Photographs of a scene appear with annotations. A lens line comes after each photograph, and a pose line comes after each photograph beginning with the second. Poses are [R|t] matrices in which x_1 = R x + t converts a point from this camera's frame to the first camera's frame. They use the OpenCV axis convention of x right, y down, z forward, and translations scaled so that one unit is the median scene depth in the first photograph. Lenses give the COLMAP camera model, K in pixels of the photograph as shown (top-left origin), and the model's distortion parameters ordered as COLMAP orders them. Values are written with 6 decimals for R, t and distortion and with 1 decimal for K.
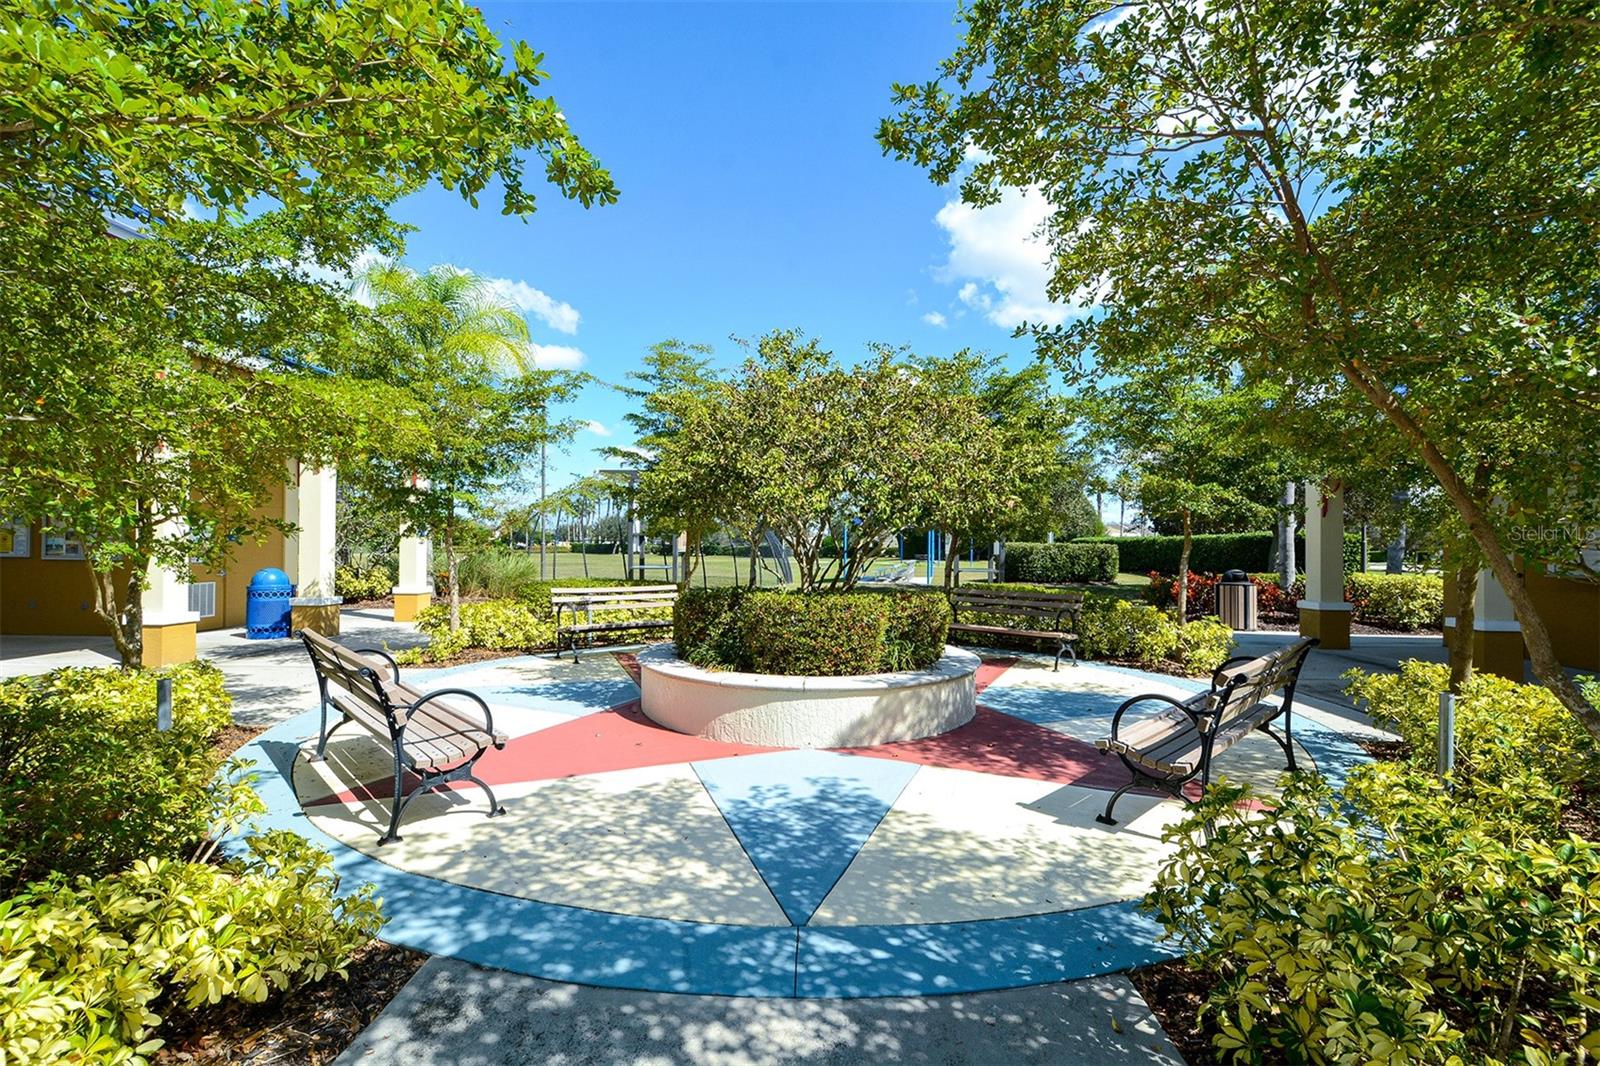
lens RADIAL K [[698.7, 0, 800.9], [0, 698.7, 539.7], [0, 0, 1]] dist [-0.005265, -0.000258]
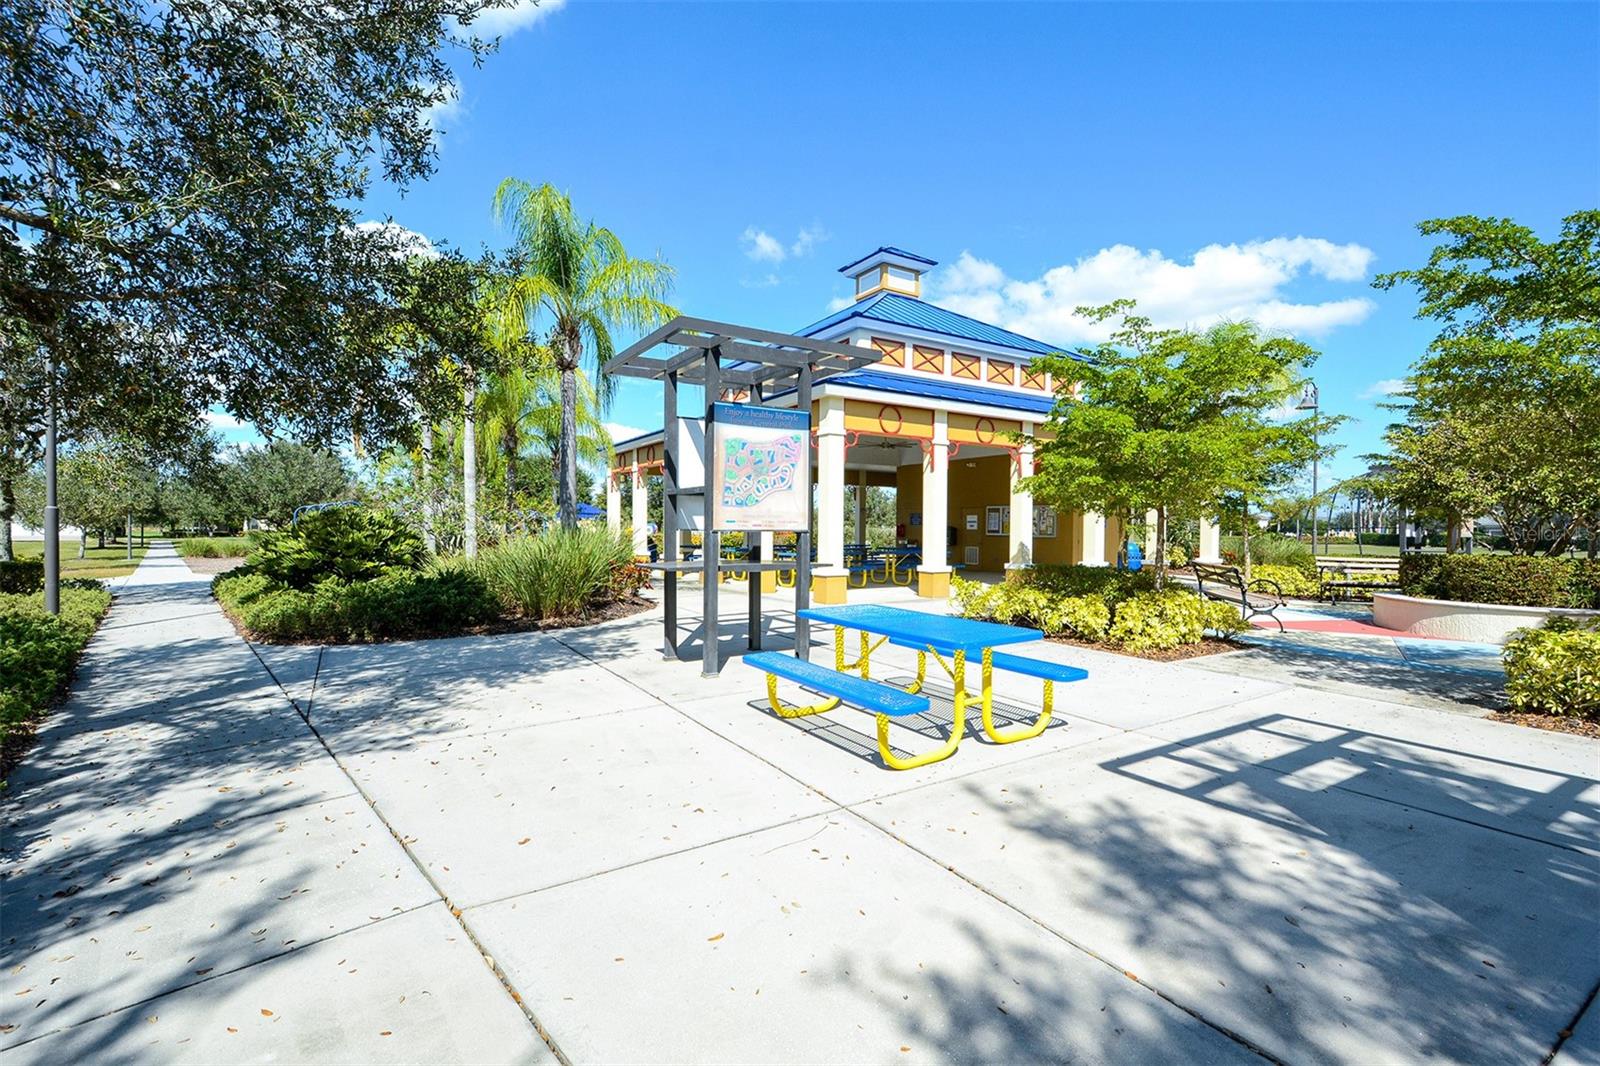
lens RADIAL K [[698.7, 0, 800.5], [0, 698.7, 540.6], [0, 0, 1]] dist [-0.005265, -0.000258]
pose [[0.546208, 0.010935, -0.837578, 0.303286], [0.002102, 0.999894, 0.014425, 0.010679], [0.837647, -0.009640, 0.546127, -0.777354]]
